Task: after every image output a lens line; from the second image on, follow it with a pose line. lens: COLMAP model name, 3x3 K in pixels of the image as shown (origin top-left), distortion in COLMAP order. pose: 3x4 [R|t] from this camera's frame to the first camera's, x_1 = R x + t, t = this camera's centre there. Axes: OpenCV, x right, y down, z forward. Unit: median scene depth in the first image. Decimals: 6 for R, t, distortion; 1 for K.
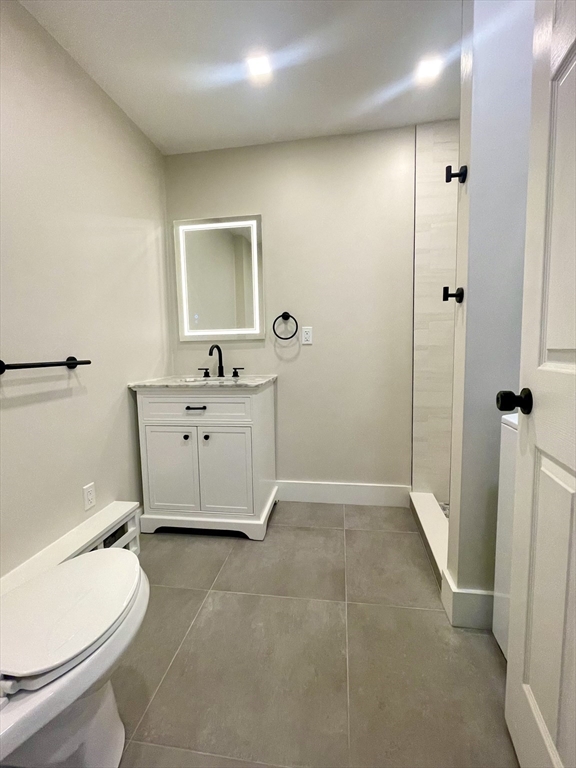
lens RADIAL K [[351.1, 0, 288.0], [0, 351.1, 384.0], [0, 0, 1]] dist [-0.001951, -0.000061]
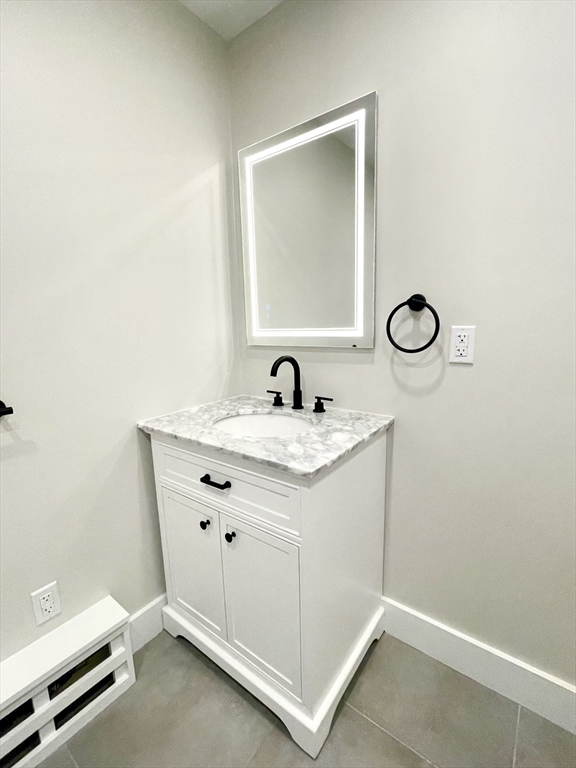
lens RADIAL K [[351.1, 0, 288.0], [0, 351.1, 384.0], [0, 0, 1]] dist [-0.001951, -0.000061]
pose [[0.874495, 0.081750, -0.478096, 0.078931], [-0.039321, 0.994398, 0.098110, -0.122399], [0.483439, -0.066997, 0.872811, 0.481205]]
